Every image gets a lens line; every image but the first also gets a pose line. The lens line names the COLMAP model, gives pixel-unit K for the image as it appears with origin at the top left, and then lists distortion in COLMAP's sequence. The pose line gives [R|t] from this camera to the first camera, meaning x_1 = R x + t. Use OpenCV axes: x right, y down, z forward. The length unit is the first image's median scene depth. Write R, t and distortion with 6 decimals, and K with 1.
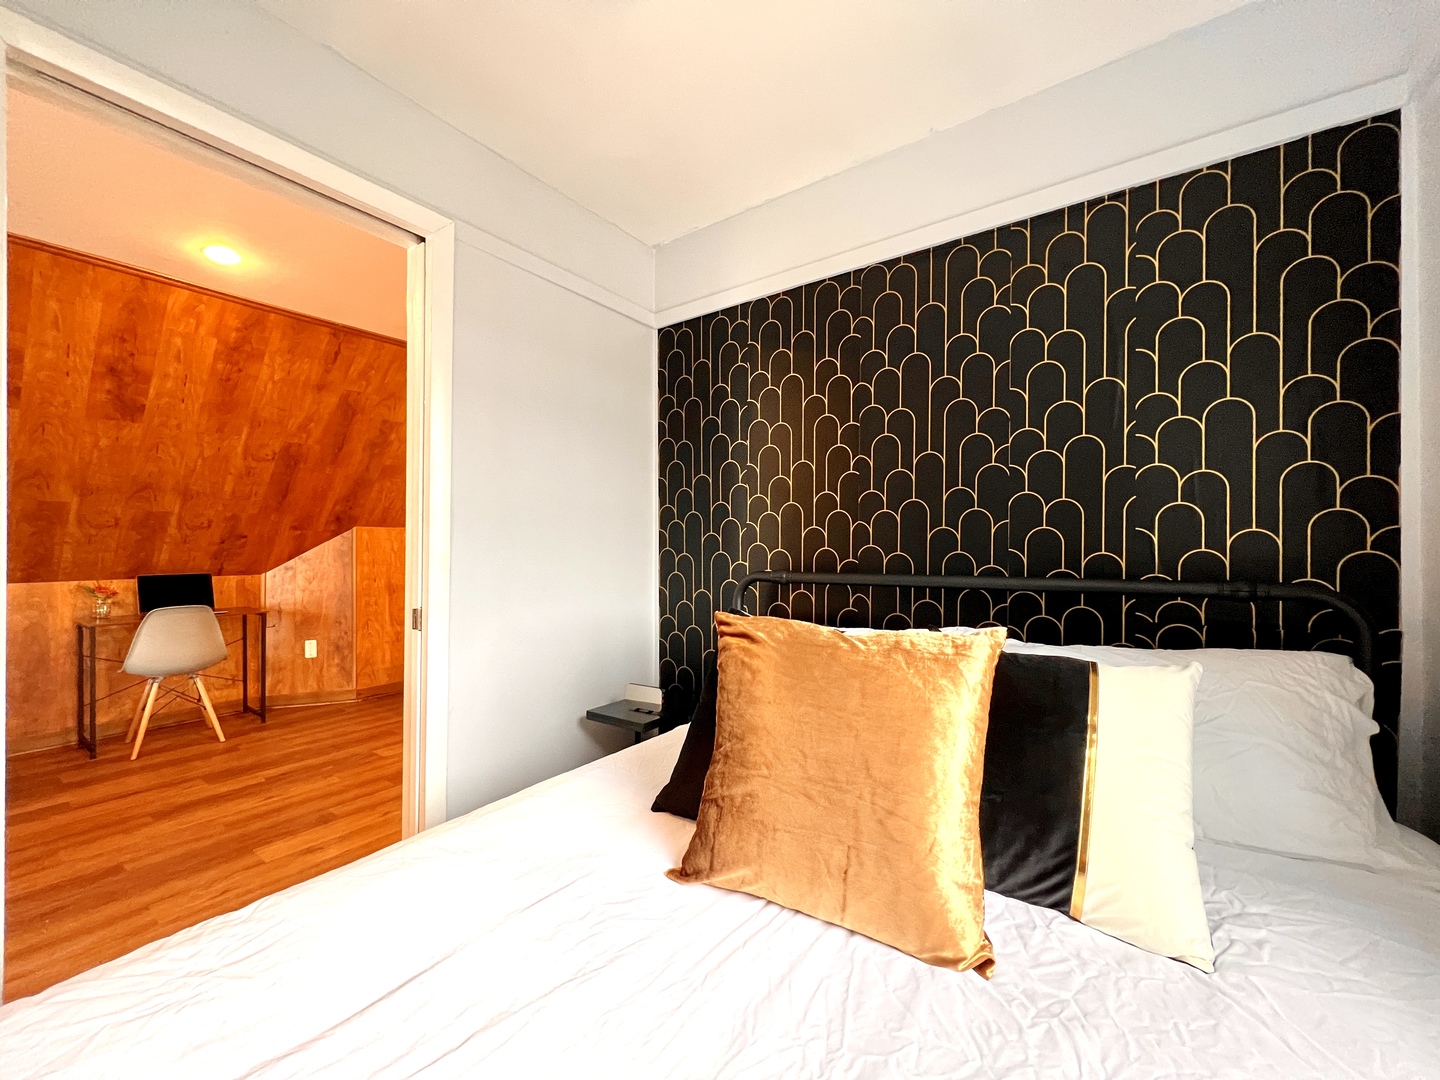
lens RADIAL K [[574.1, 0, 720.0], [0, 574.1, 540.0], [0, 0, 1]] dist [-0.001874, 0.000074]
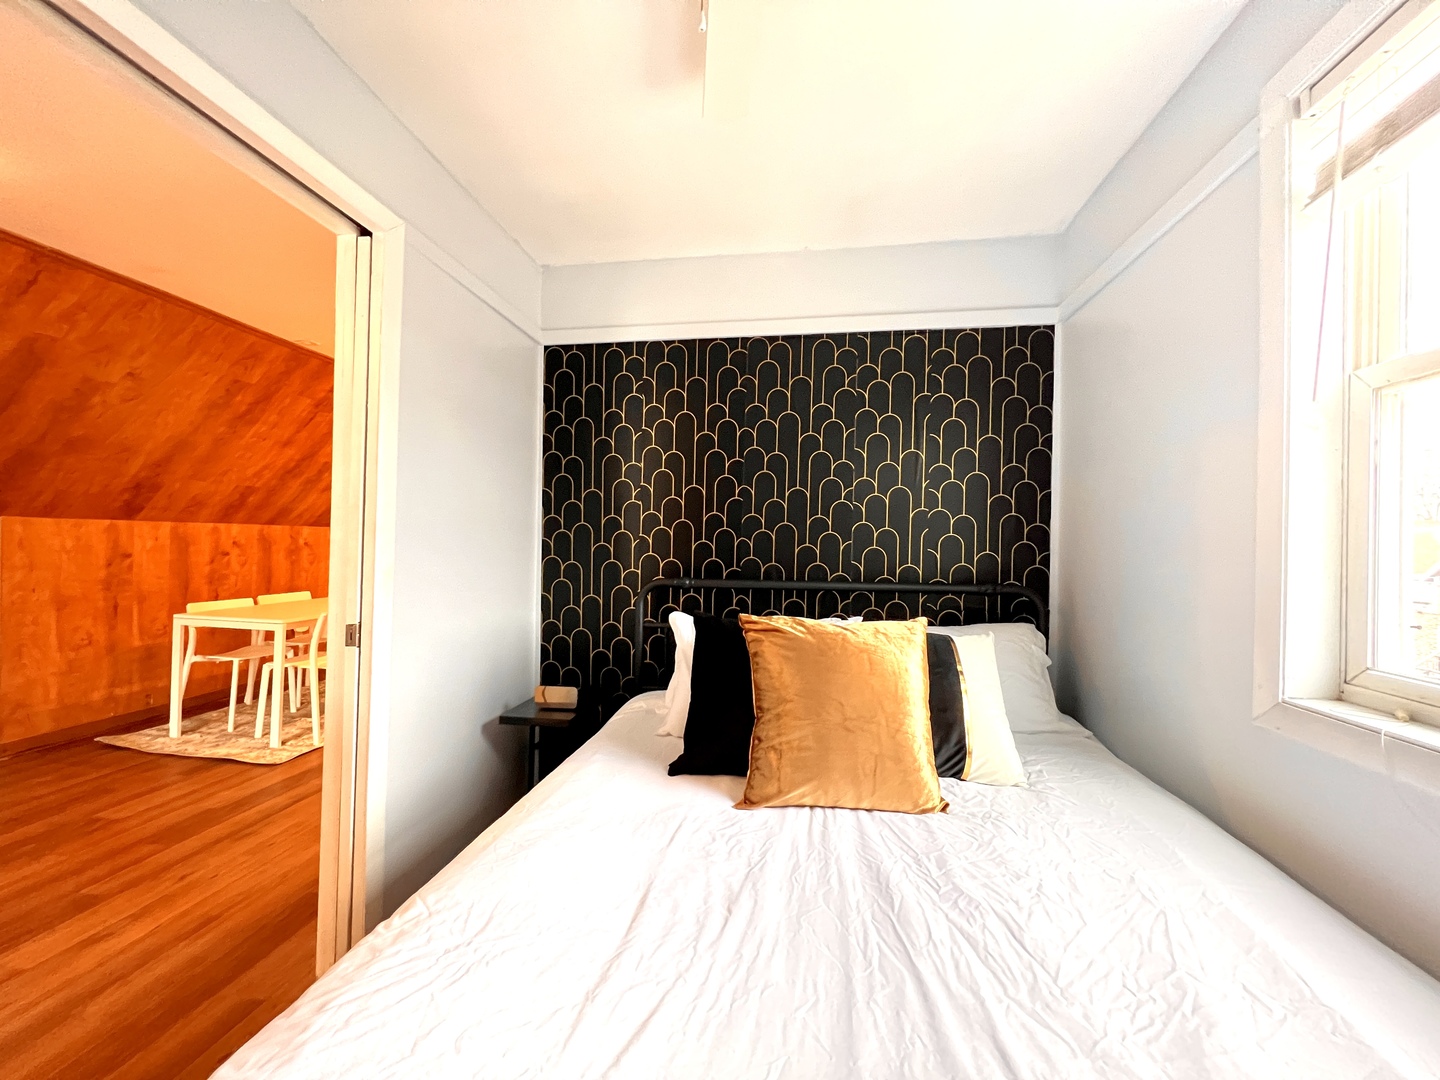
lens RADIAL K [[574.1, 0, 720.0], [0, 574.1, 540.0], [0, 0, 1]] dist [-0.001874, 0.000074]
pose [[0.889837, 0.018174, 0.455916, -0.383845], [-0.020316, 0.999794, -0.000203, -0.027529], [-0.455826, -0.009082, 0.890023, -0.099586]]
